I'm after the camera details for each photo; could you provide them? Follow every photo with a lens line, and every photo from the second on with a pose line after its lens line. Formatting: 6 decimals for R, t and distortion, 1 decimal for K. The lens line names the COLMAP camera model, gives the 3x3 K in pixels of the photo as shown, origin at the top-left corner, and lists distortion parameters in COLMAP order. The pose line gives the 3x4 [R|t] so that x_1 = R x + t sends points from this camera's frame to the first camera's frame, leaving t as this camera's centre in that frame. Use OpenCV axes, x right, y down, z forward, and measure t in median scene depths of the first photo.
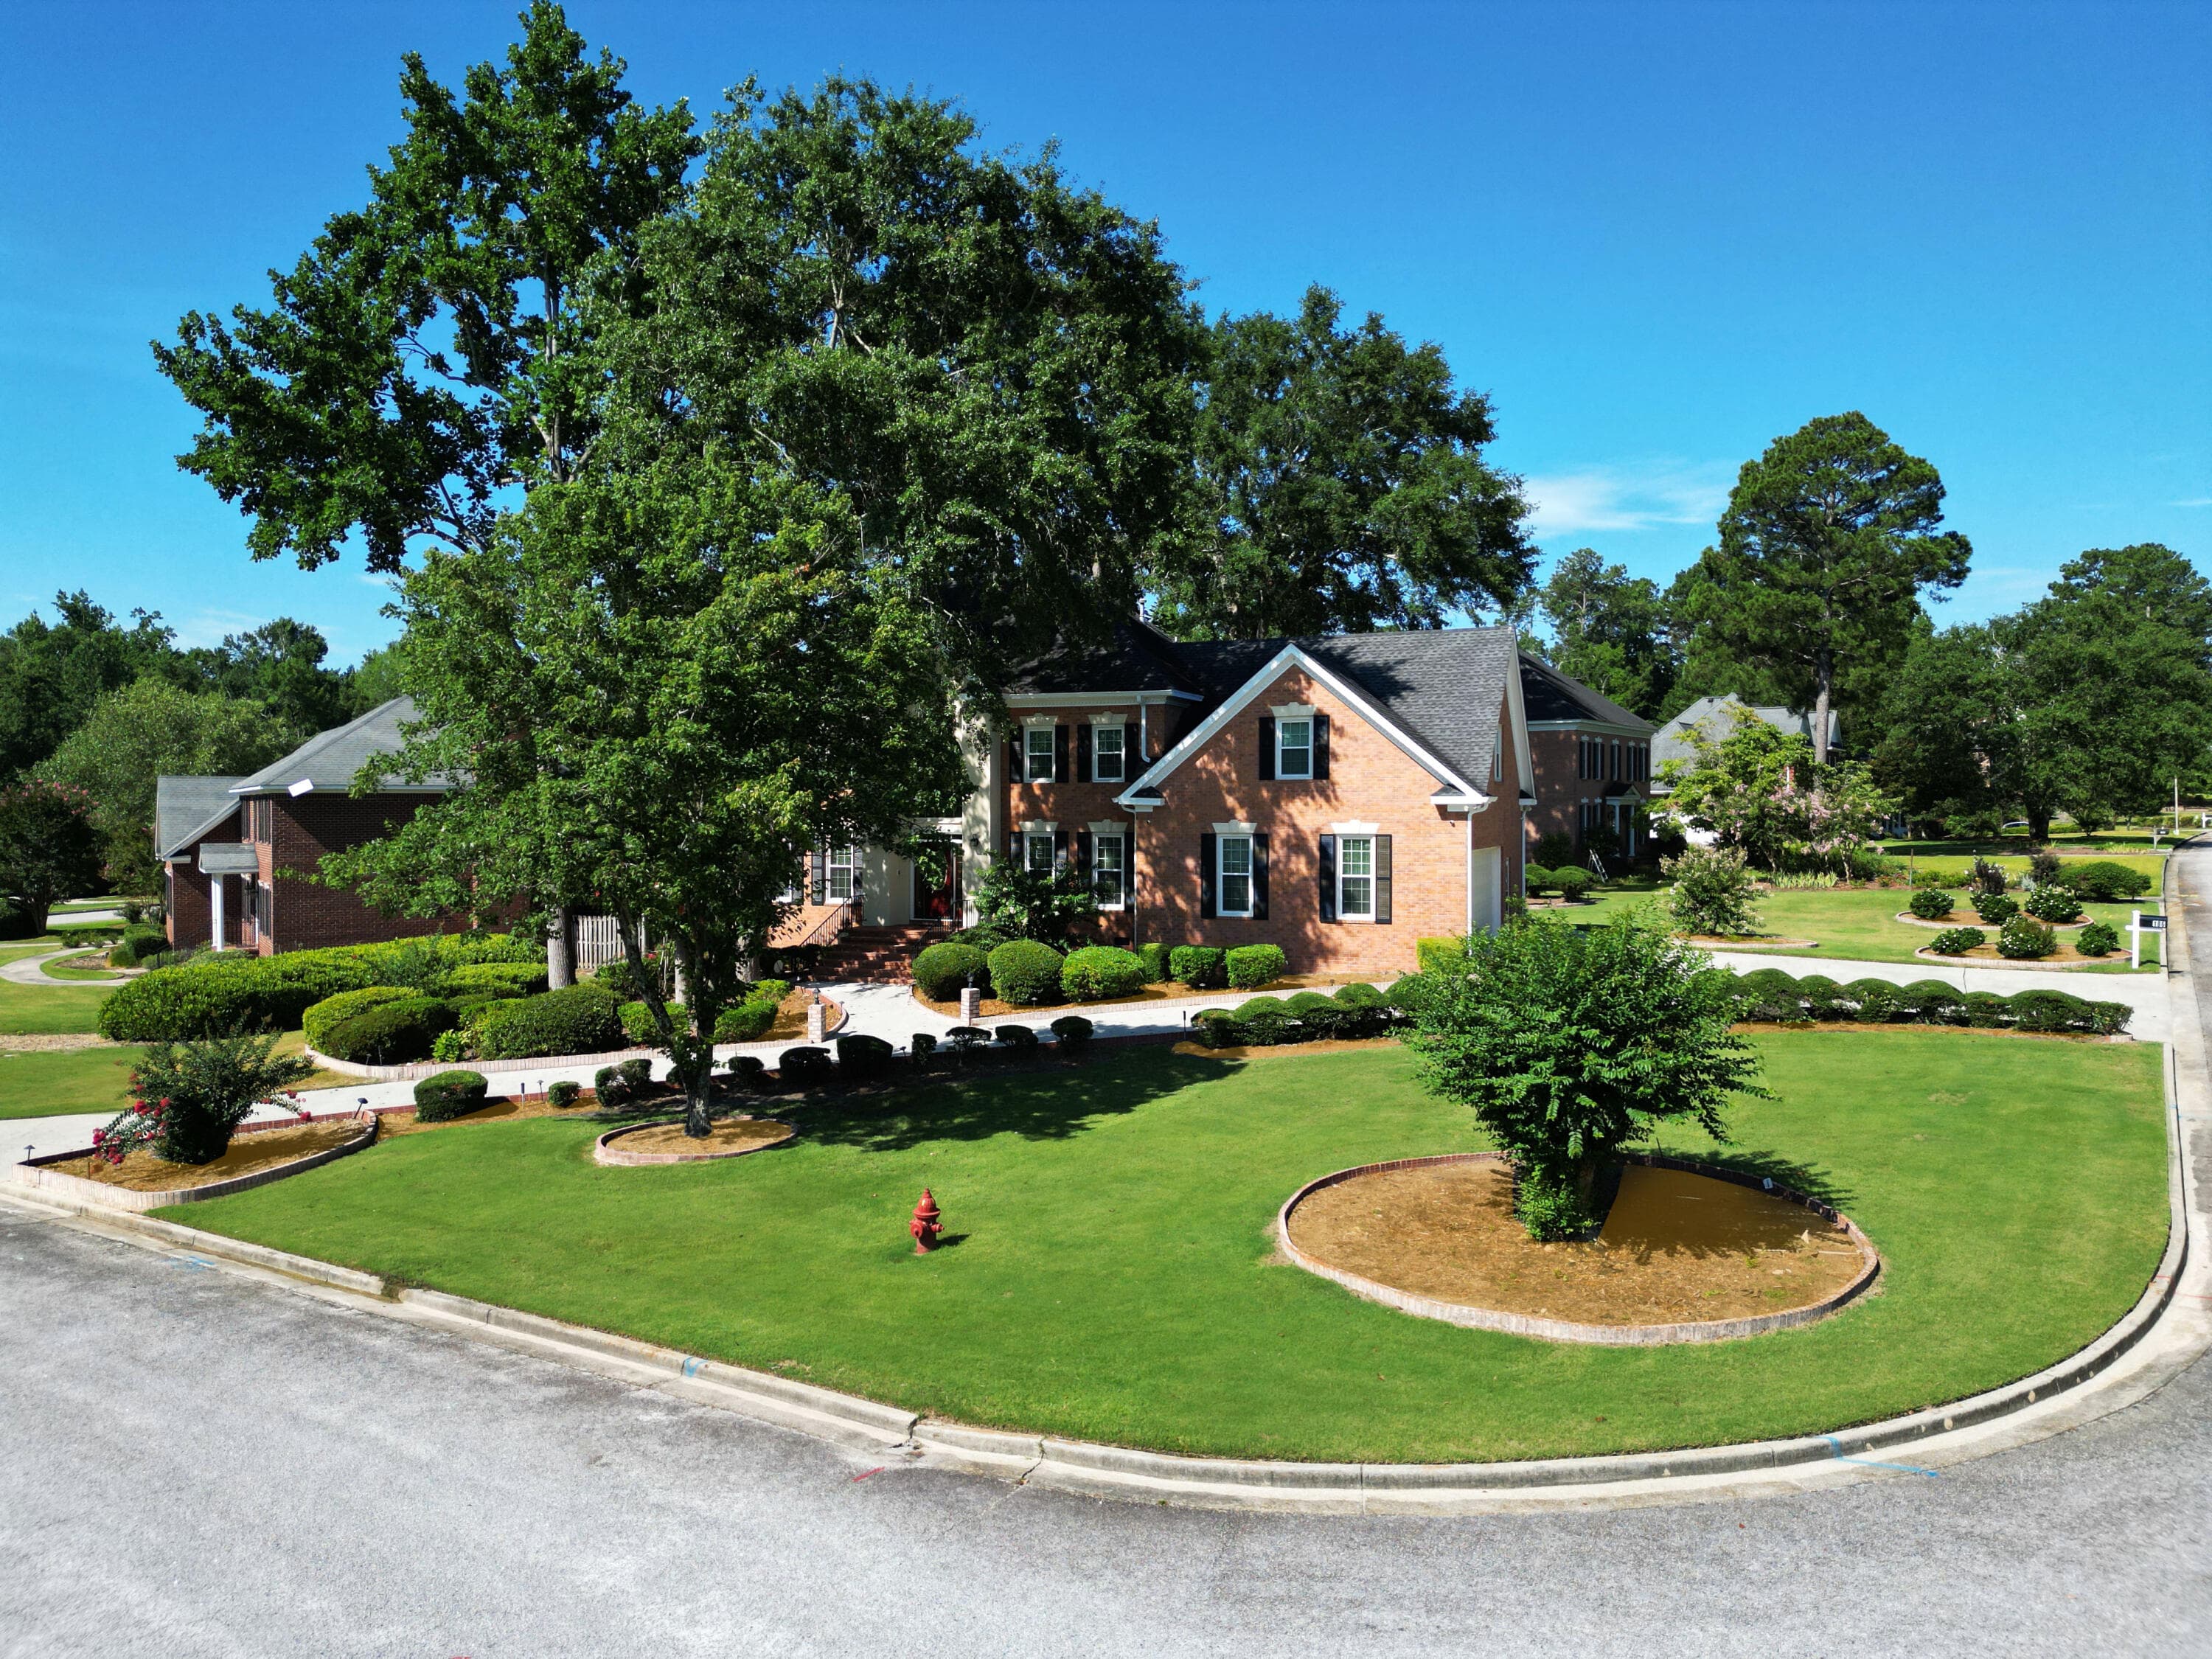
lens RADIAL K [[1574.3, 0, 1084.8], [0, 1574.3, 819.3], [0, 0, 1]] dist [0.047064, -0.043390]
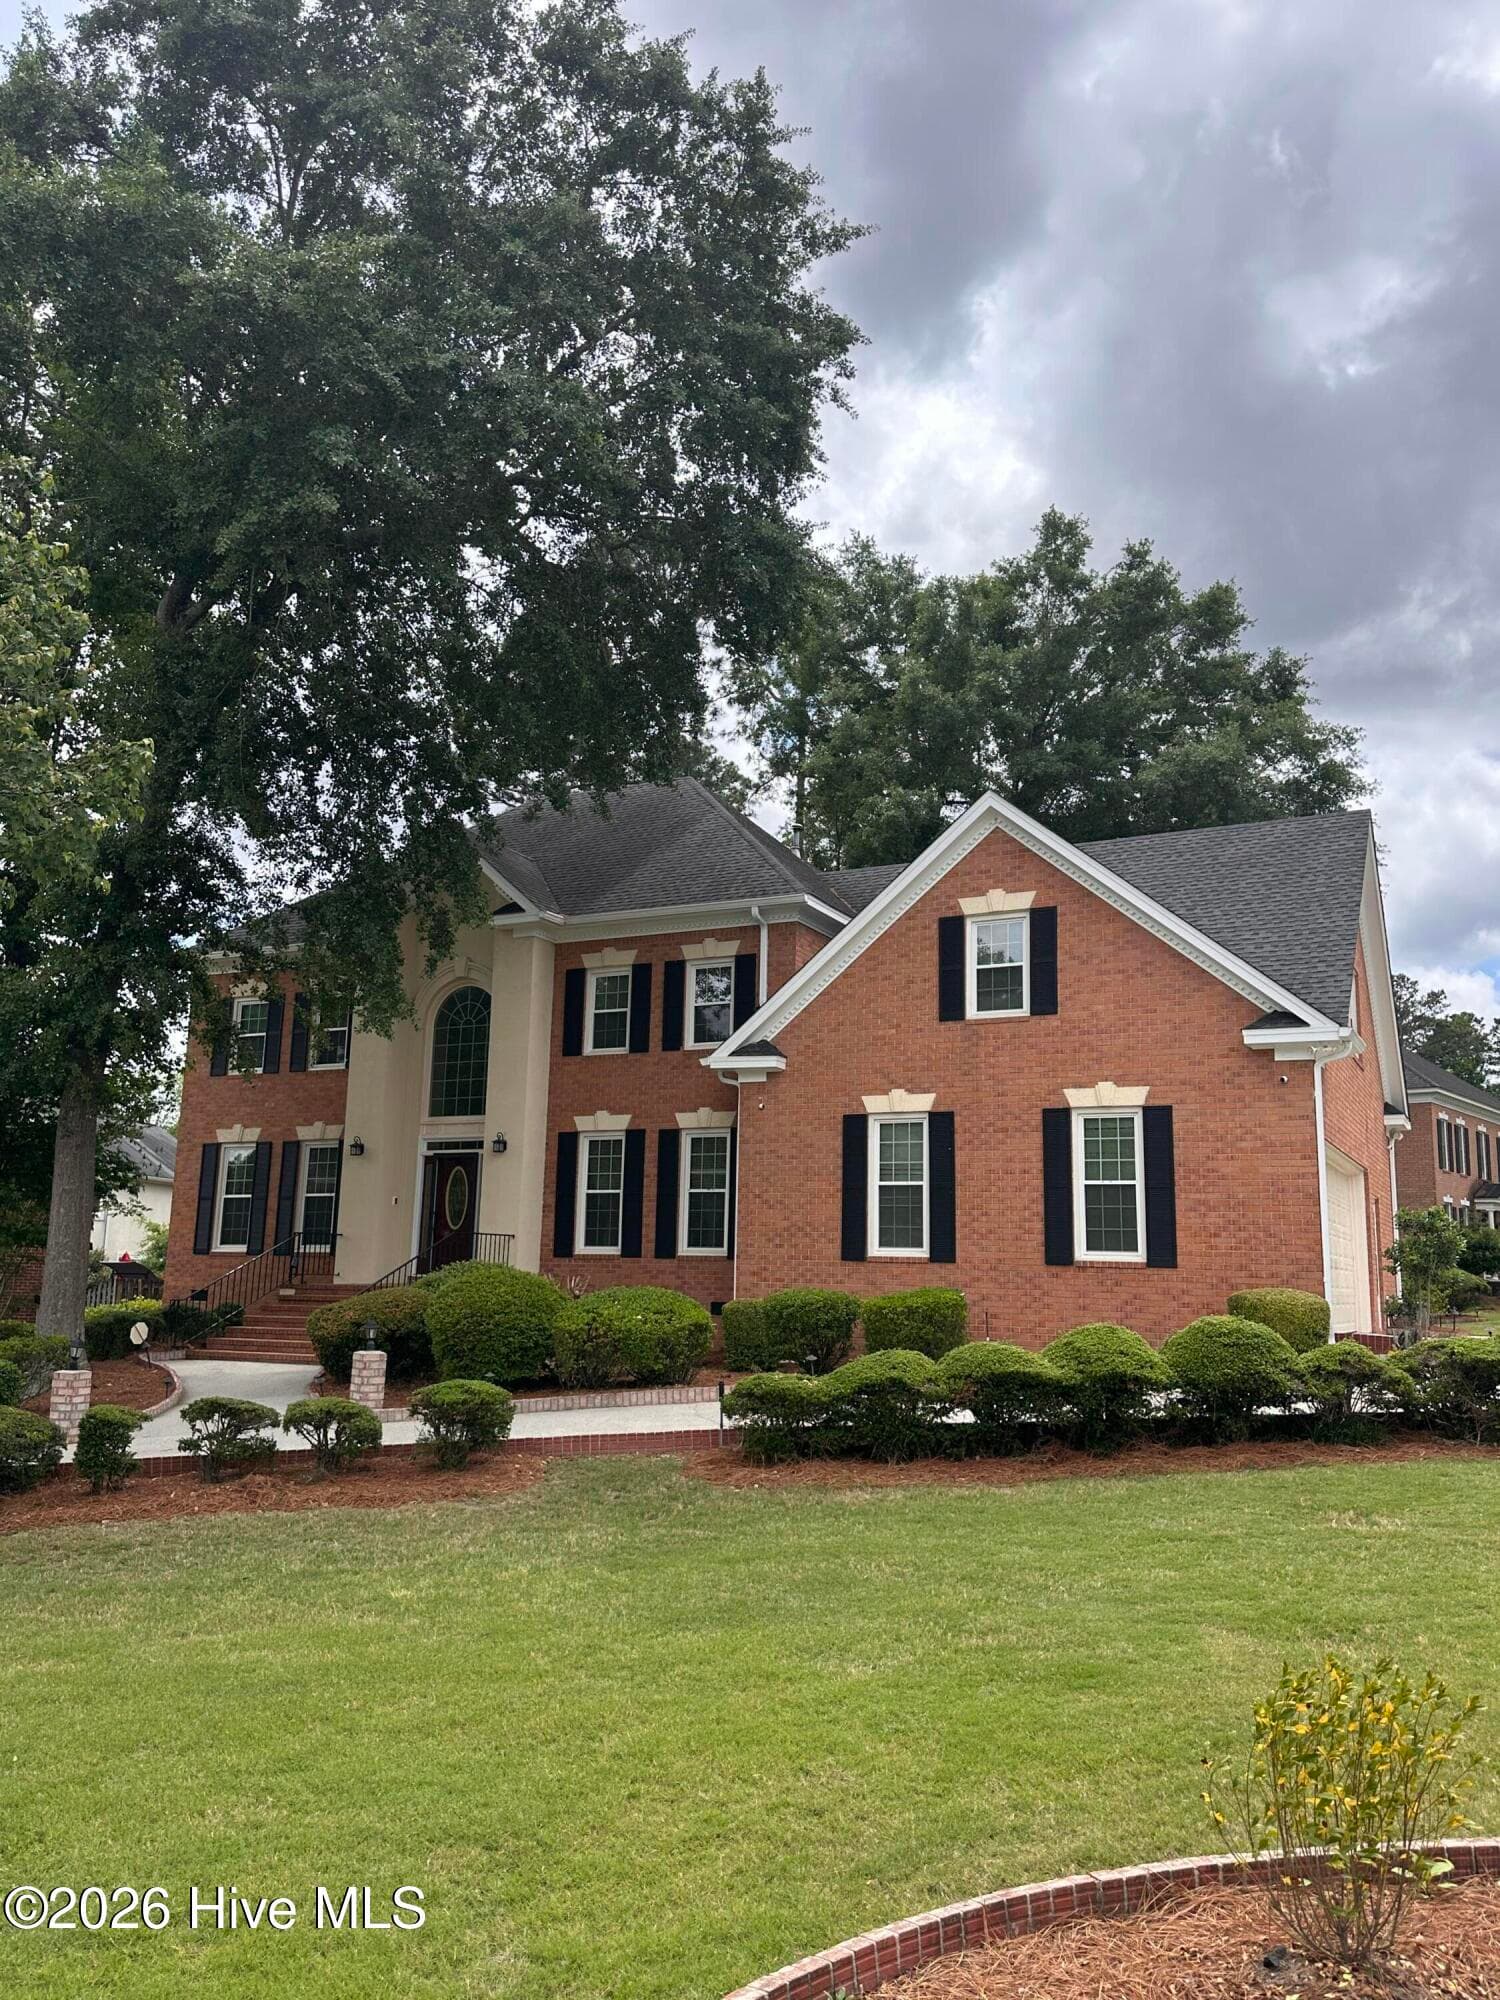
lens RADIAL K [[1561.6, 0, 704.7], [0, 1561.6, 985.2], [0, 0, 1]] dist [0.061675, -0.047557]
pose [[0.994592, 0.005222, -0.103727, 0.084097], [-0.025008, 0.981391, -0.190384, 0.075823], [0.100803, 0.191948, 0.976214, 0.417541]]
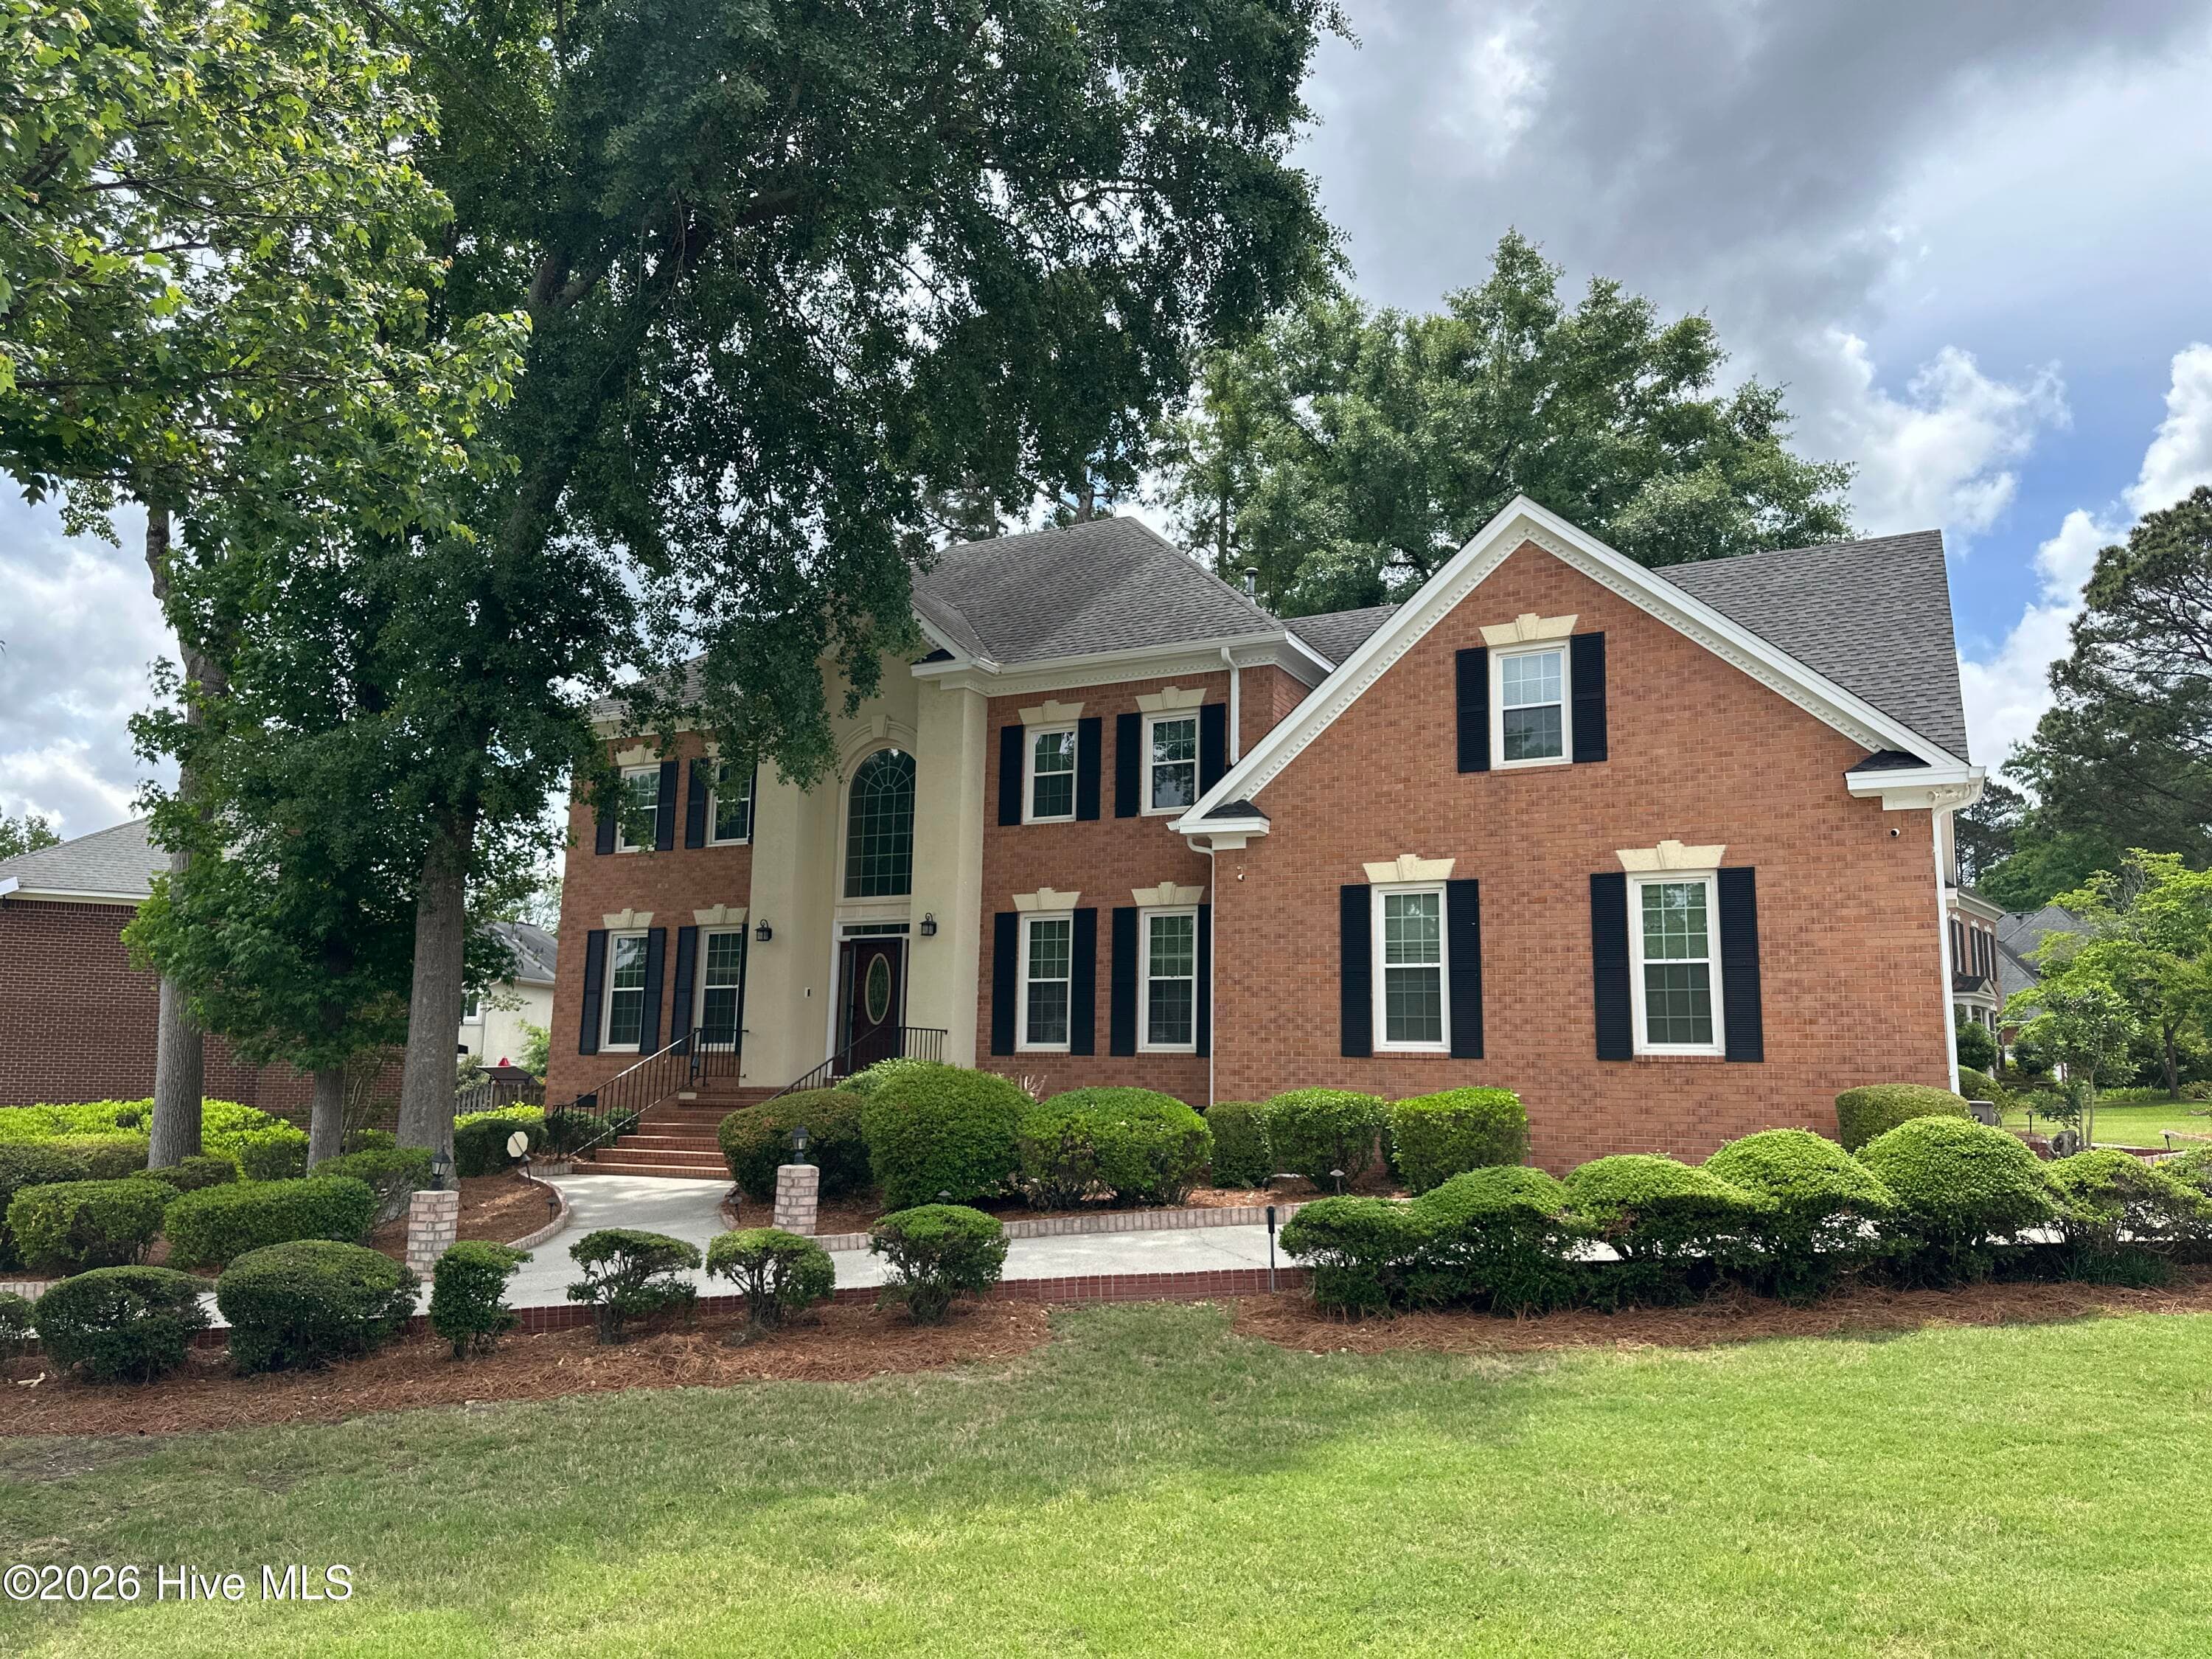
lens RADIAL K [[1574.3, 0, 1073.4], [0, 1574.3, 823.3], [0, 0, 1]] dist [0.047064, -0.043390]
pose [[0.993775, 0.001099, -0.111399, 0.045673], [-0.020231, 0.985105, -0.170760, 0.078447], [0.109553, 0.171950, 0.978995, 0.503203]]
